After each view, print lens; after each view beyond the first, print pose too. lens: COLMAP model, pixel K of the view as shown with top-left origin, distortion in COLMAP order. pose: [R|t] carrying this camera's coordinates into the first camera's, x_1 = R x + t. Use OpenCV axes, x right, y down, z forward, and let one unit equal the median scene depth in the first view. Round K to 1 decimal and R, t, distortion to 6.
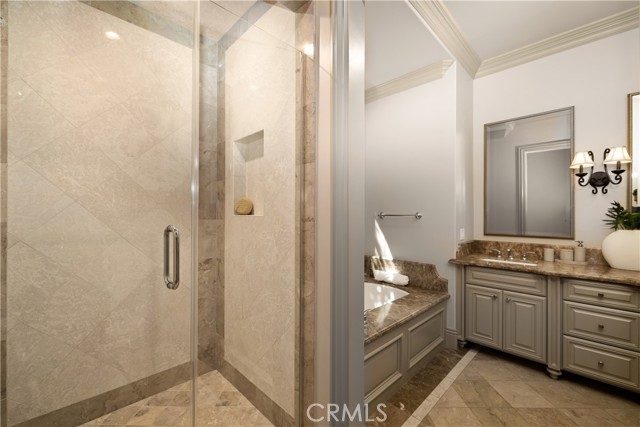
lens RADIAL K [[275.1, 0, 320.0], [0, 275.1, 213.5], [0, 0, 1]] dist [0.010139, -0.000293]
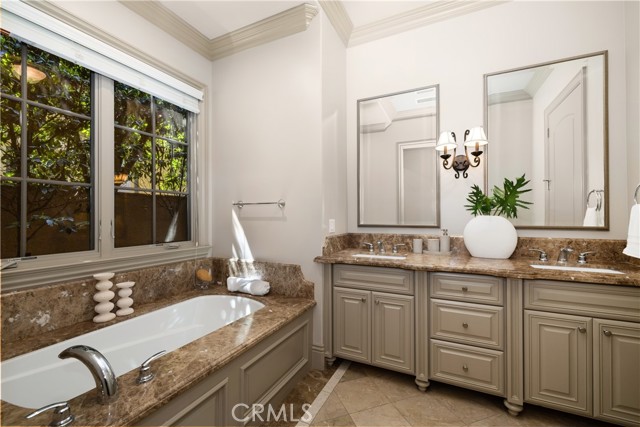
lens RADIAL K [[275.1, 0, 320.0], [0, 275.1, 213.5], [0, 0, 1]] dist [0.010139, -0.000293]
pose [[0.946237, -0.005135, 0.323435, 0.242402], [0.006683, 0.999971, -0.003675, 0.046141], [-0.323406, 0.005639, 0.946243, 0.261724]]
